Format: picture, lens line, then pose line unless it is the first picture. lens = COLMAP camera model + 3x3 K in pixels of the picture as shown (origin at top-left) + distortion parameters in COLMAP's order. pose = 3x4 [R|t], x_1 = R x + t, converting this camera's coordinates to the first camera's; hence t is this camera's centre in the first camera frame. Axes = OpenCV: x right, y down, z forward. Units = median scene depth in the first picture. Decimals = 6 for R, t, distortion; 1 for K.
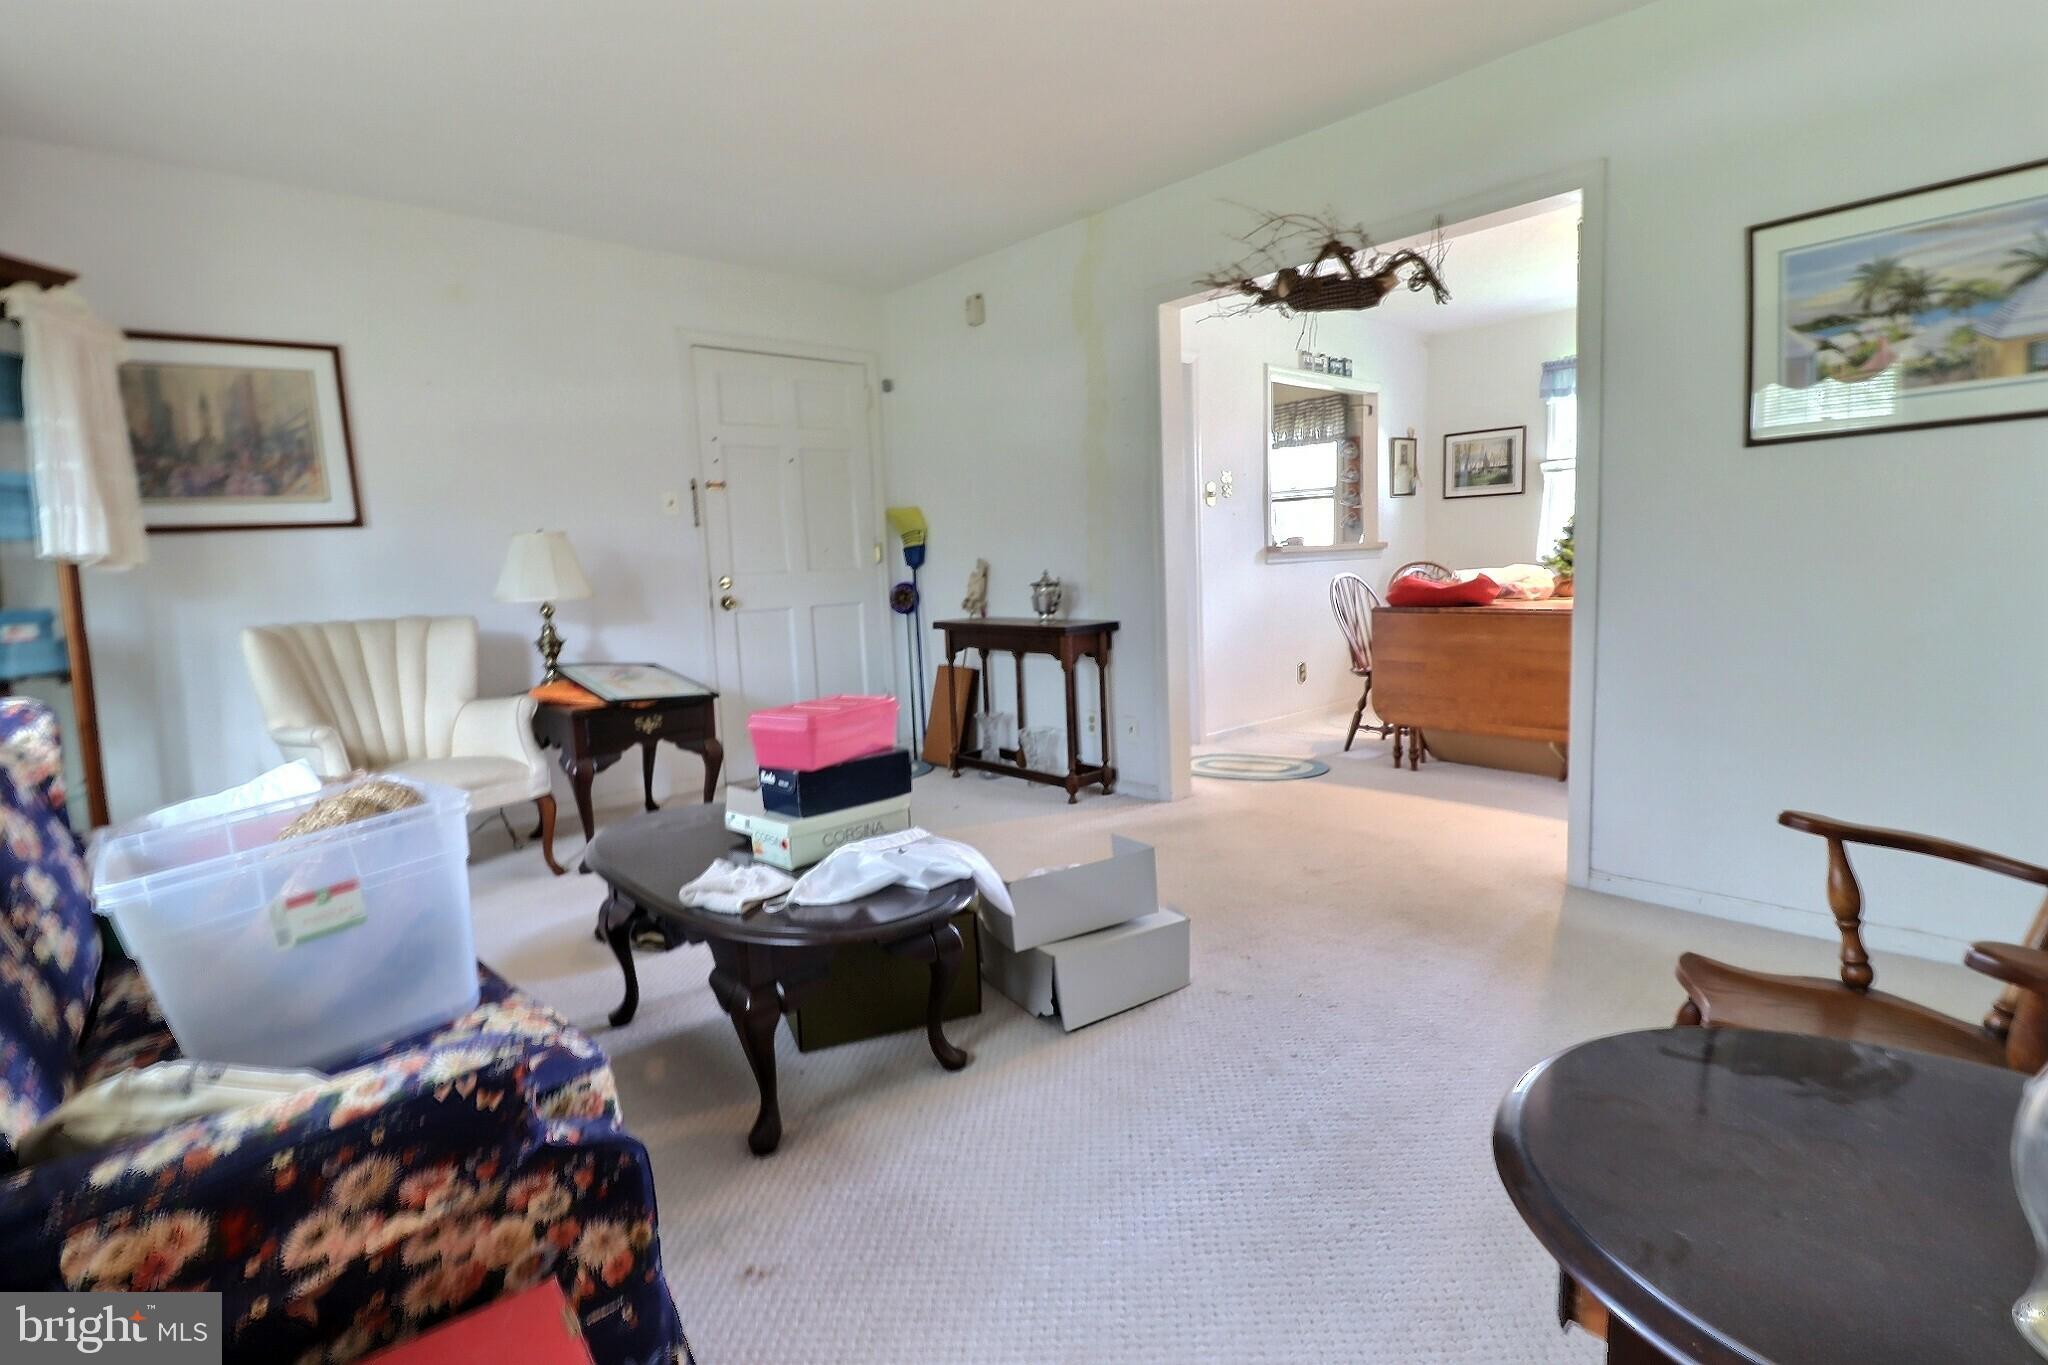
lens RADIAL K [[988.5, 0, 1023.4], [0, 988.5, 669.6], [0, 0, 1]] dist [0.000083, -0.014989]
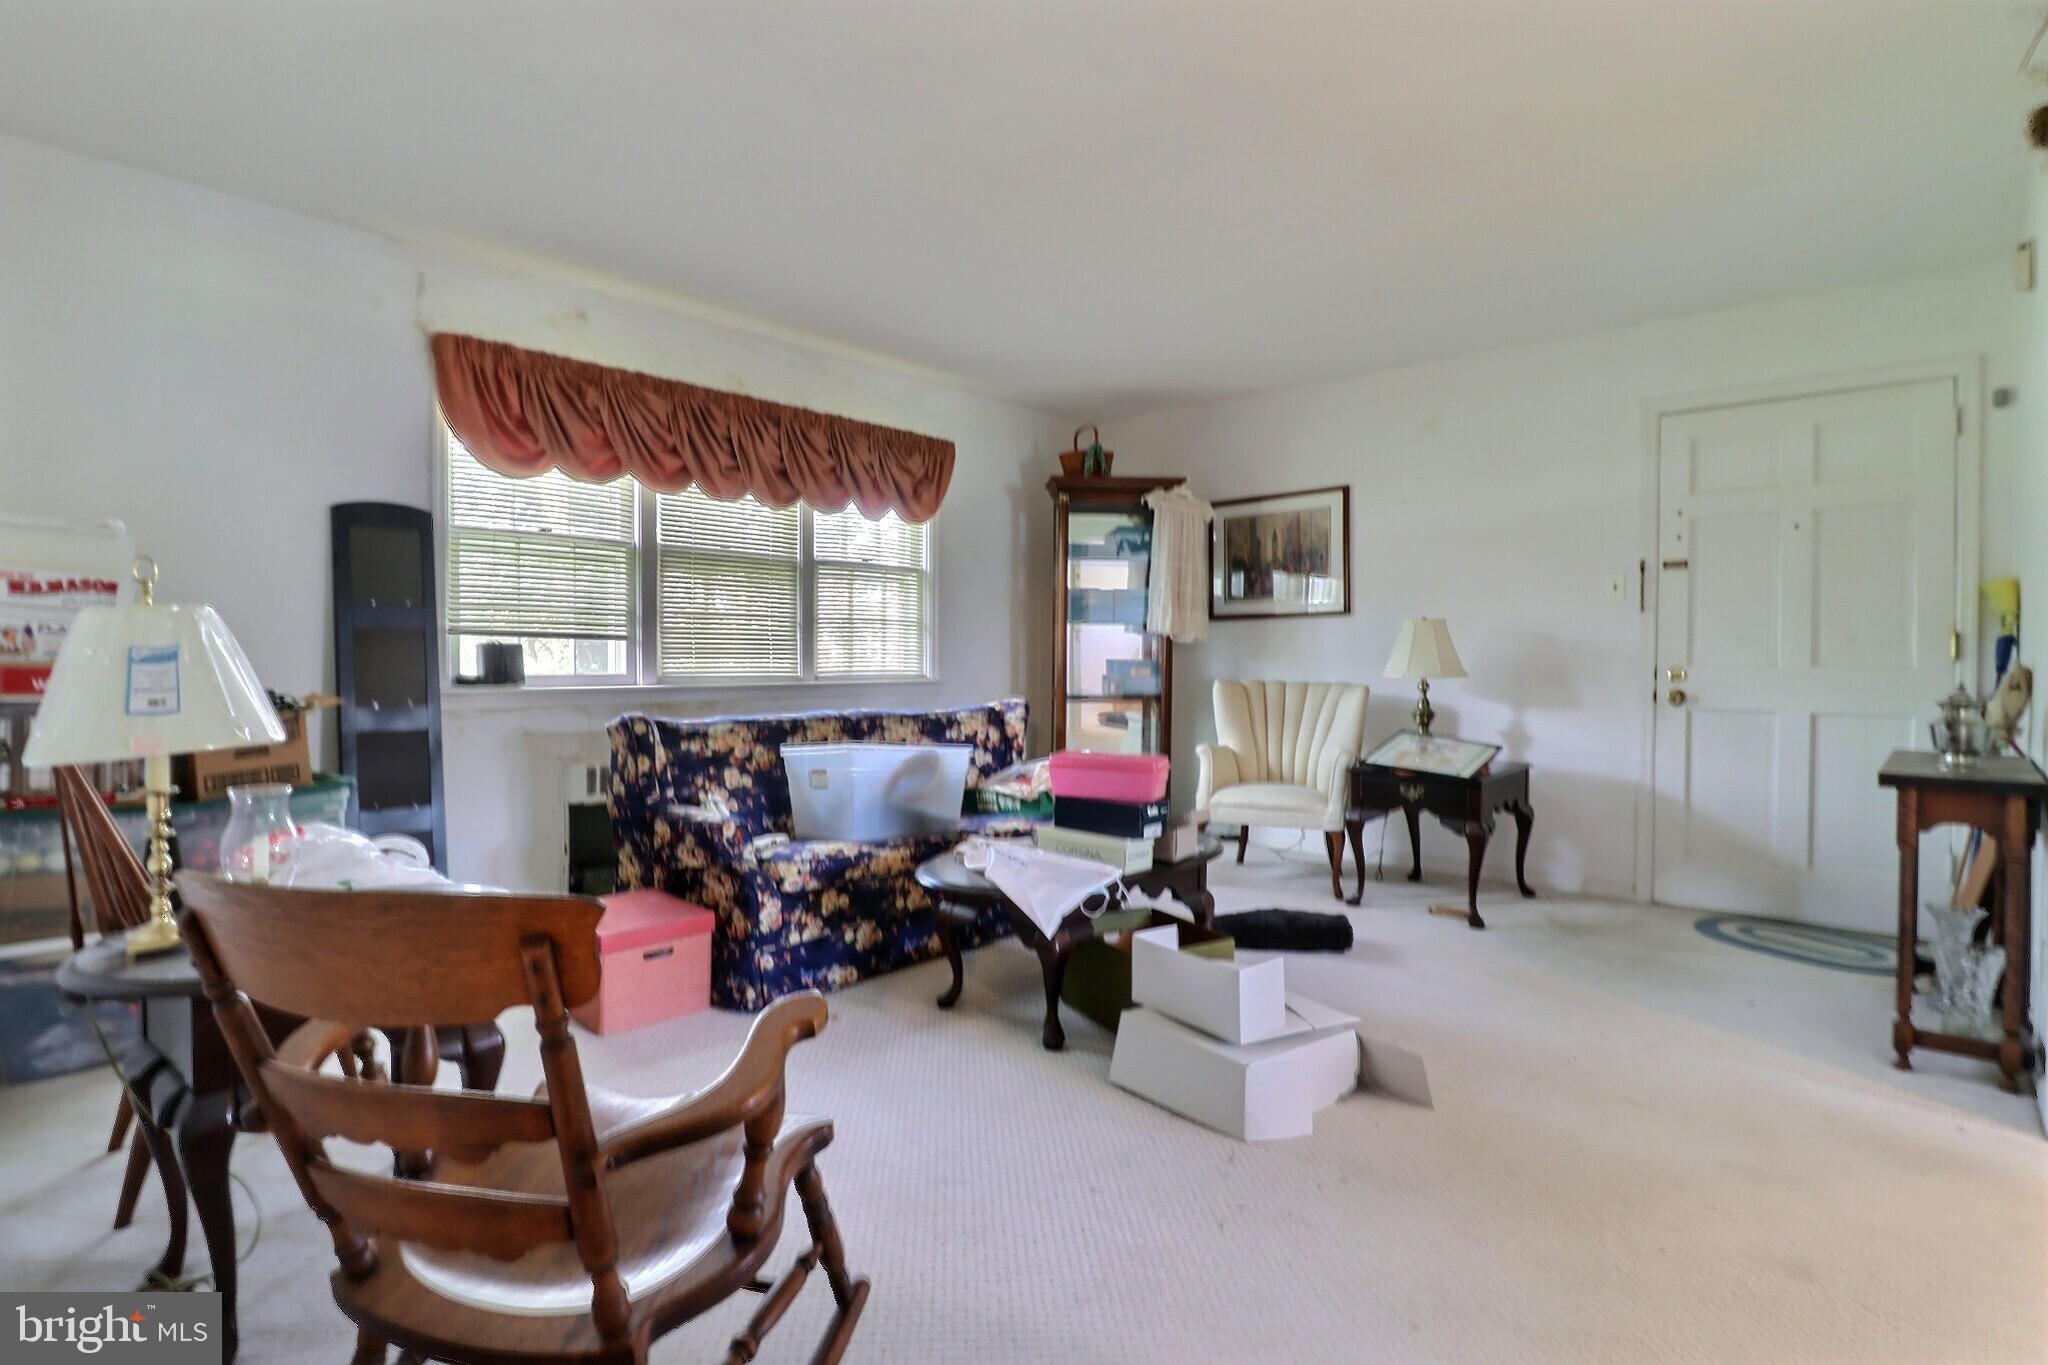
lens RADIAL K [[988.5, 0, 1023.4], [0, 988.5, 669.6], [0, 0, 1]] dist [0.000083, -0.014989]
pose [[0.093432, 0.055193, -0.994095, 0.646554], [-0.125278, 0.991178, 0.043257, -0.072831], [0.987712, 0.120497, 0.099523, 0.431564]]
